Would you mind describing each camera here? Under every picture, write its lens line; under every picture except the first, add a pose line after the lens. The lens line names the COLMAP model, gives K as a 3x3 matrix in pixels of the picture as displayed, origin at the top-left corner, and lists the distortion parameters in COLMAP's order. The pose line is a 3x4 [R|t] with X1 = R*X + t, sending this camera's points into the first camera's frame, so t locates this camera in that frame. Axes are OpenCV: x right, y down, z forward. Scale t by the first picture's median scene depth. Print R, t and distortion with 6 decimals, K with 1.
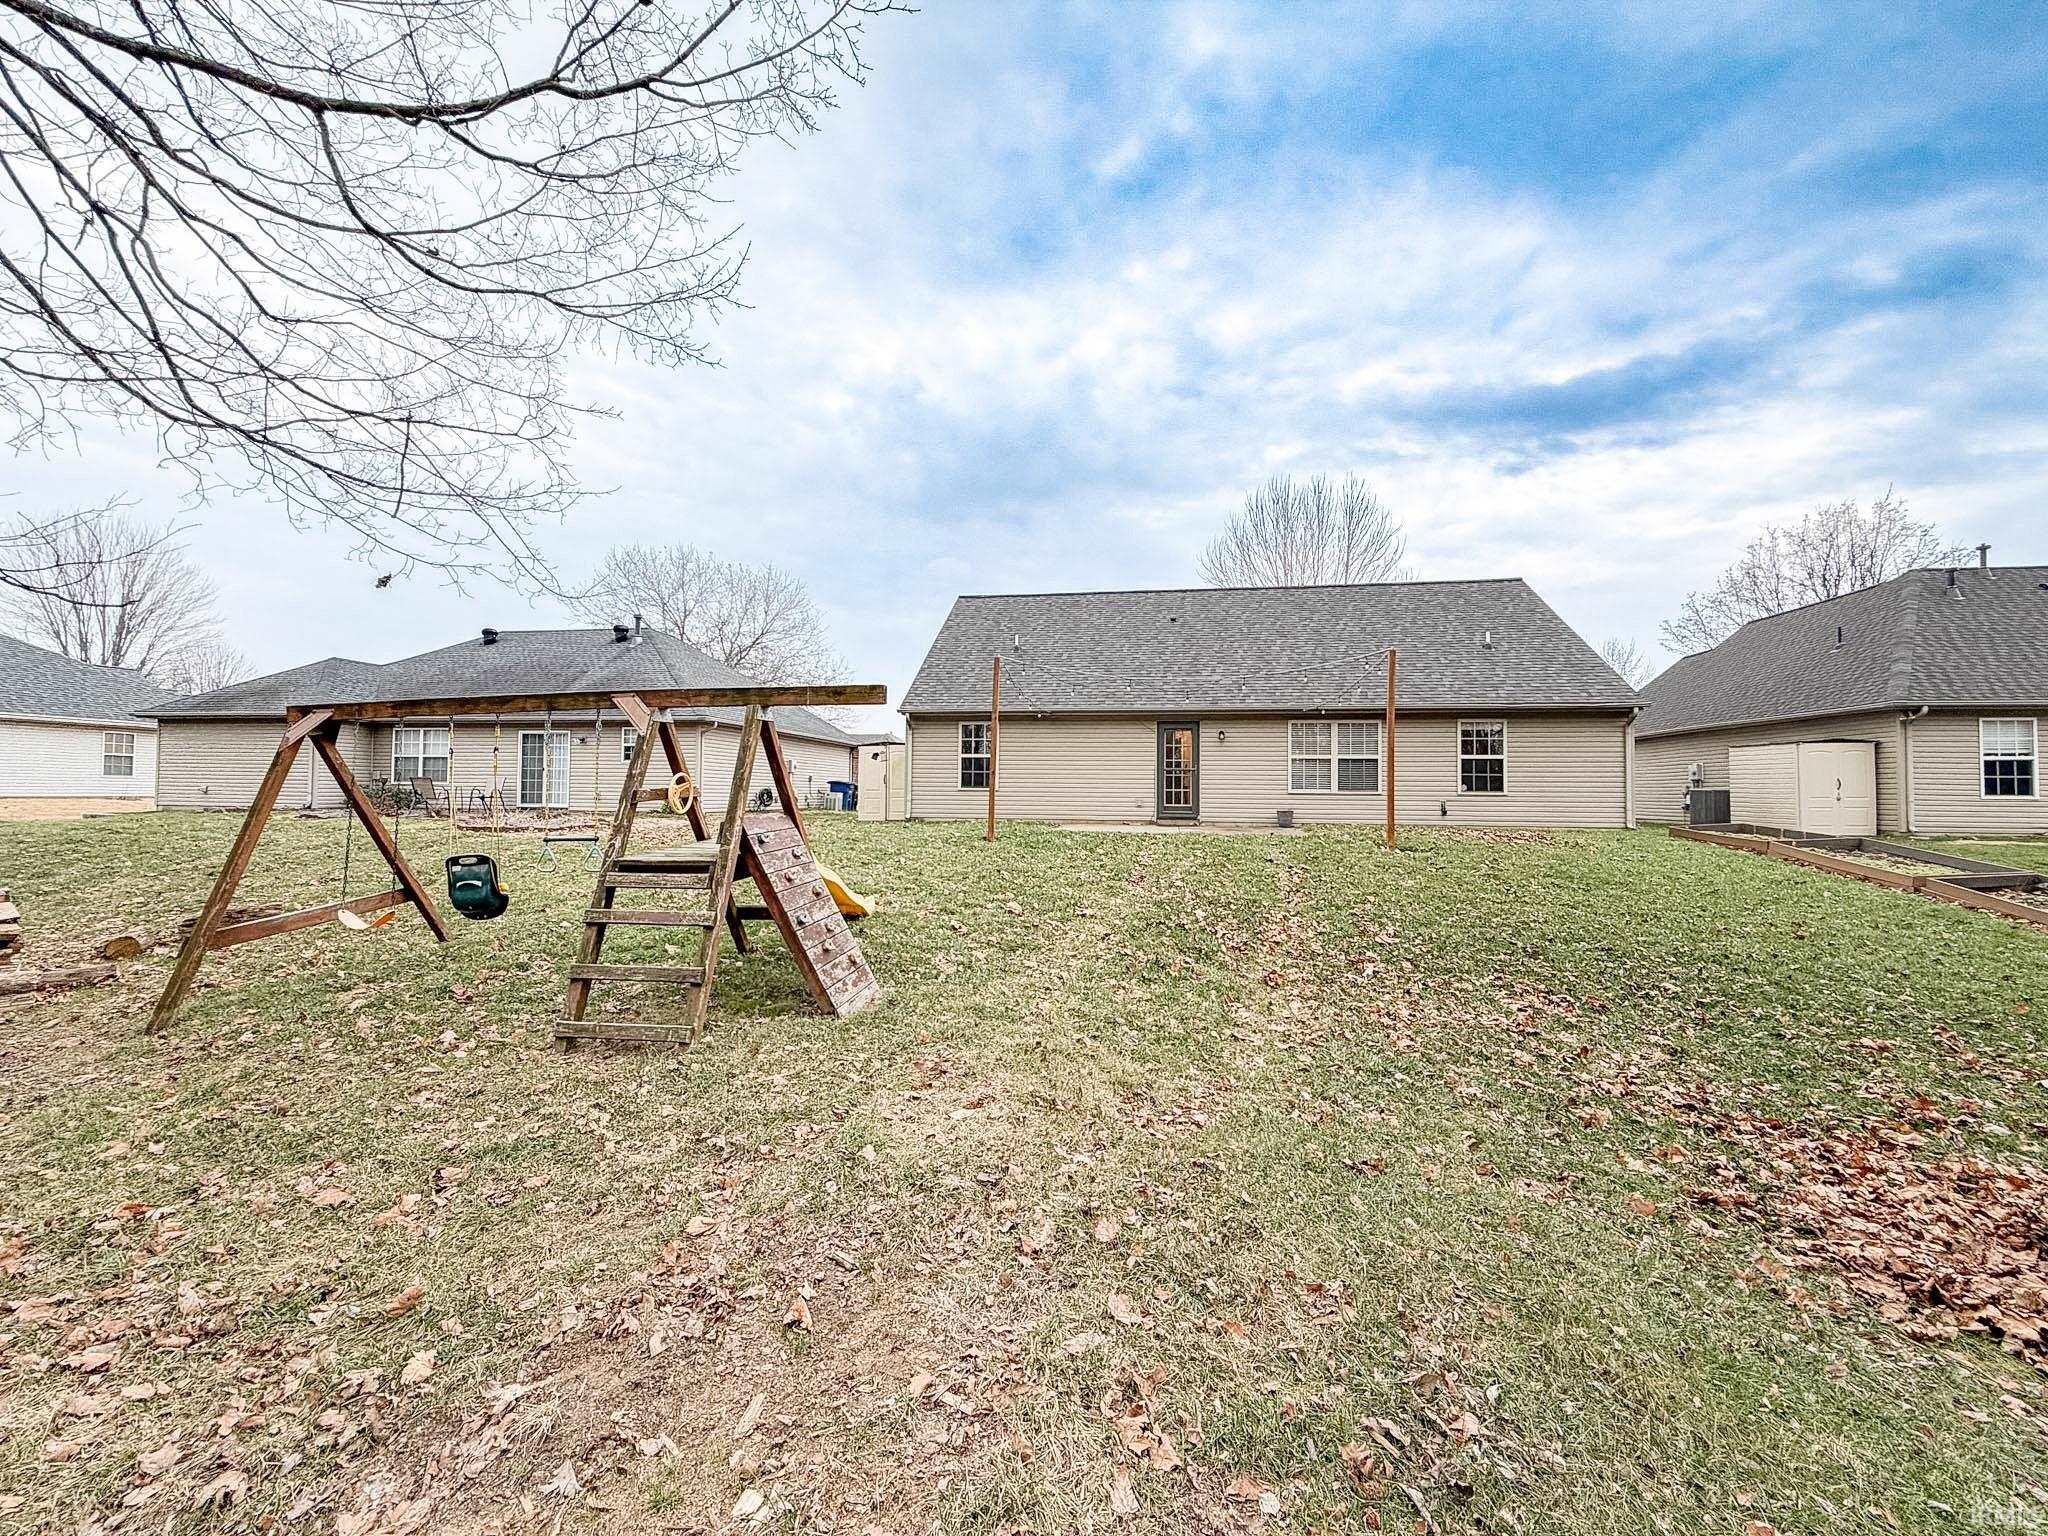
lens RADIAL K [[812.4, 0, 1016.7], [0, 812.4, 769.3], [0, 0, 1]] dist [0.000370, -0.000719]
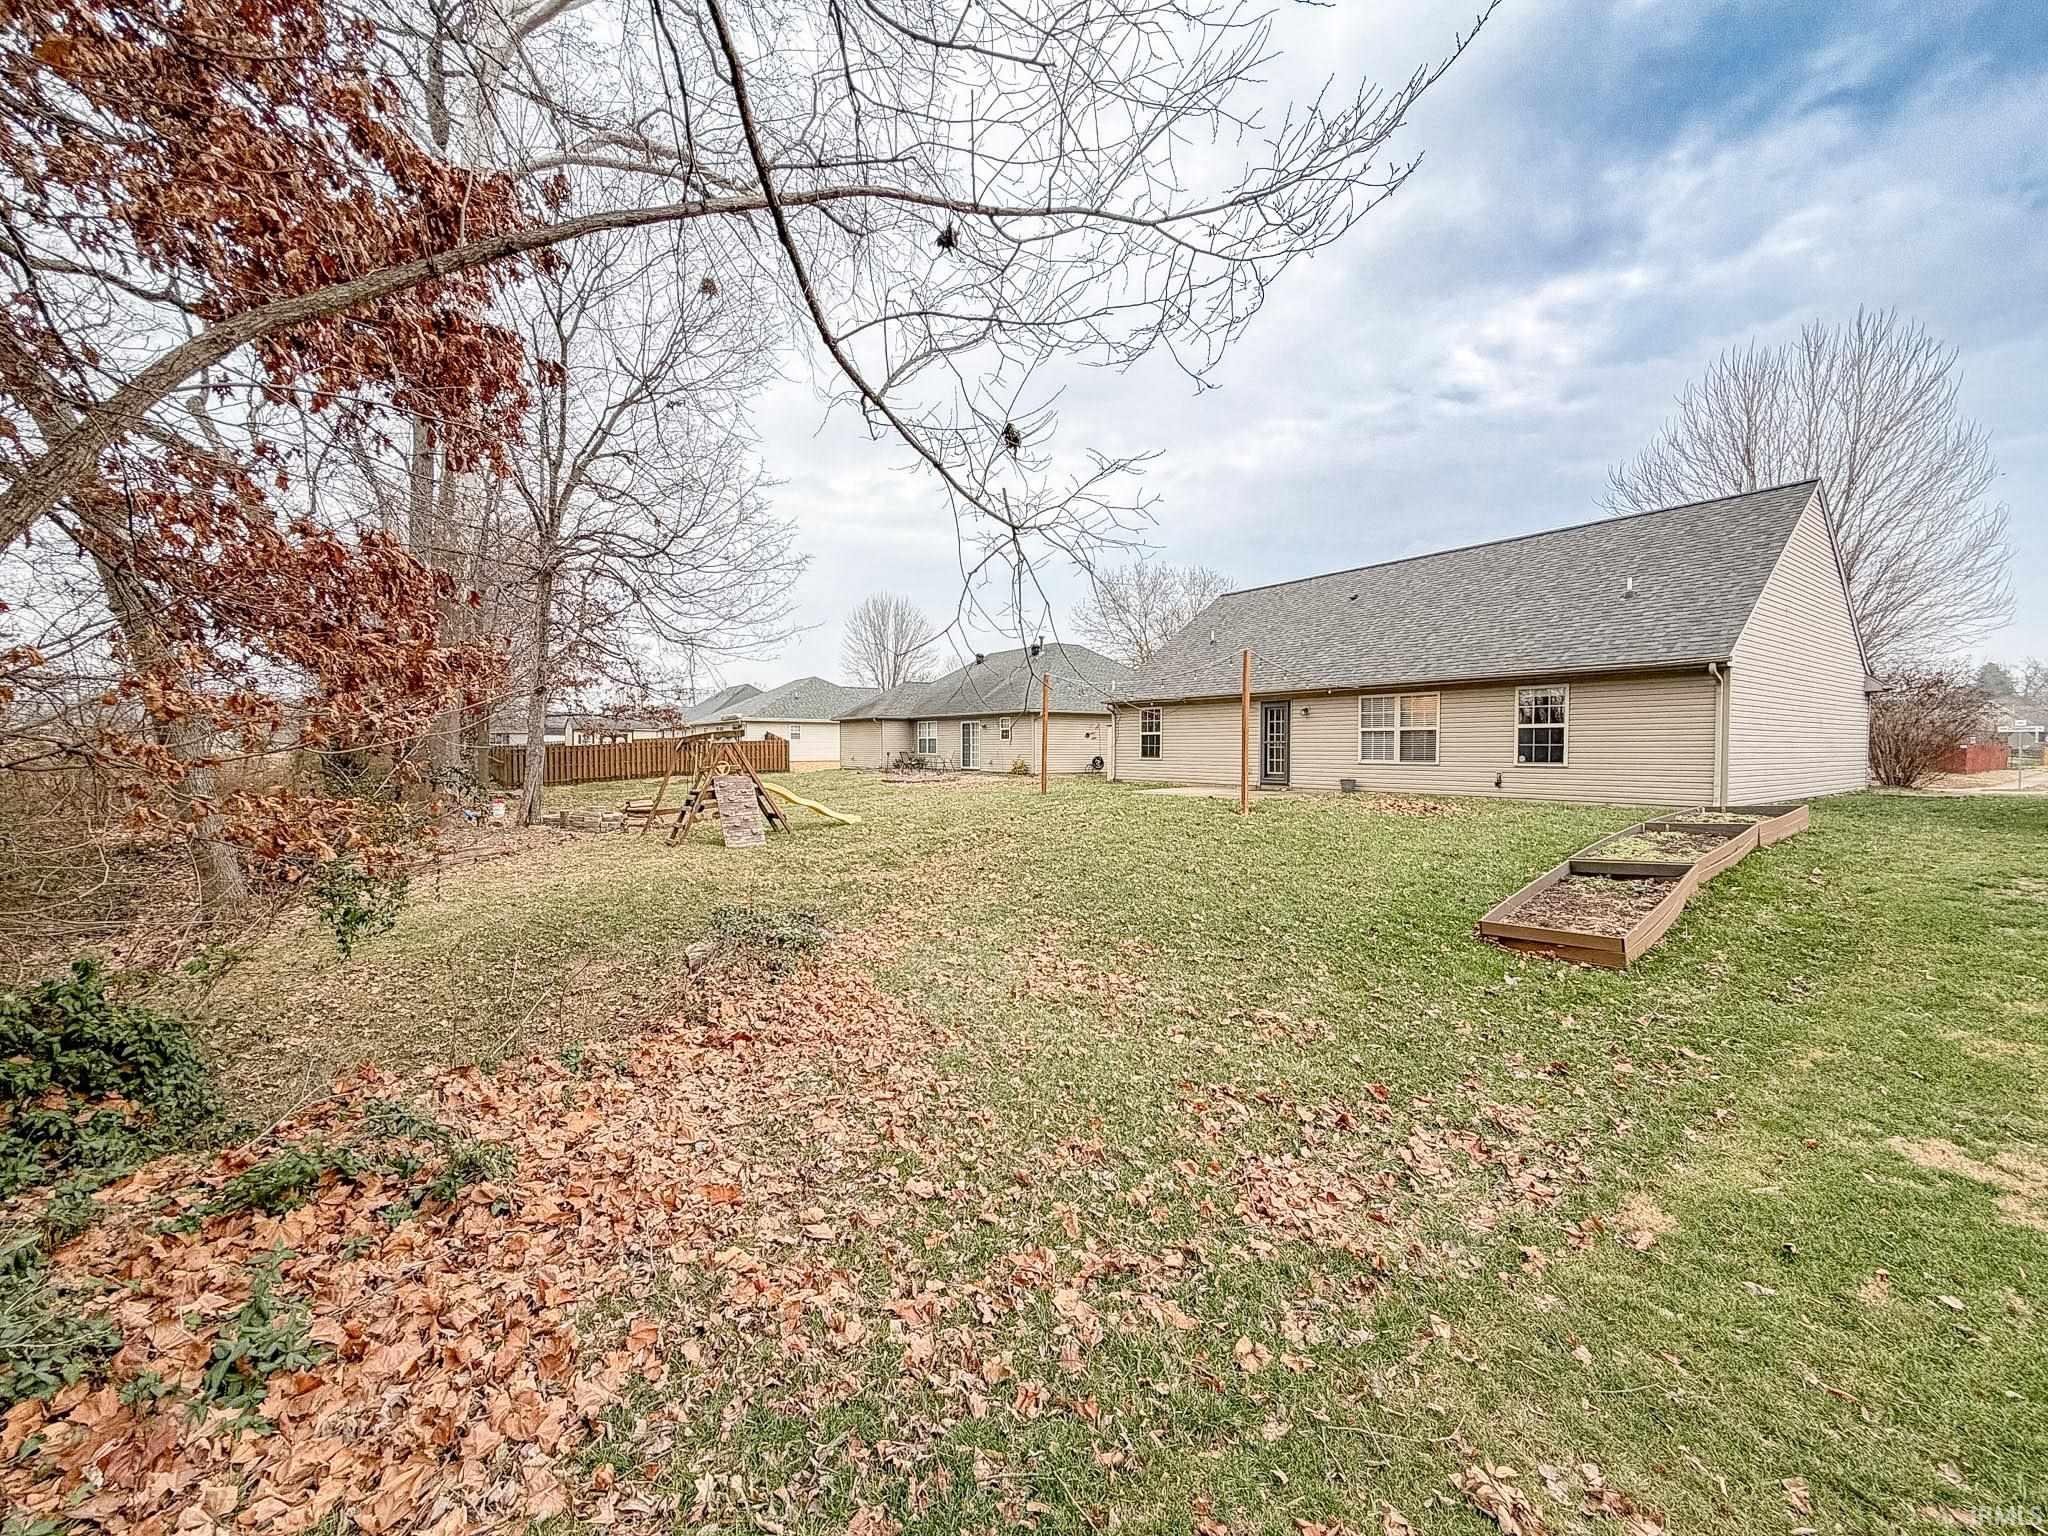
lens RADIAL K [[814.8, 0, 1017.0], [0, 814.8, 769.1], [0, 0, 1]] dist [0.000455, -0.000208]
pose [[0.708221, 0.011722, -0.705894, 0.767201], [0.017795, 0.999248, 0.034447, -0.008083], [0.705767, -0.036958, 0.707480, -0.091774]]
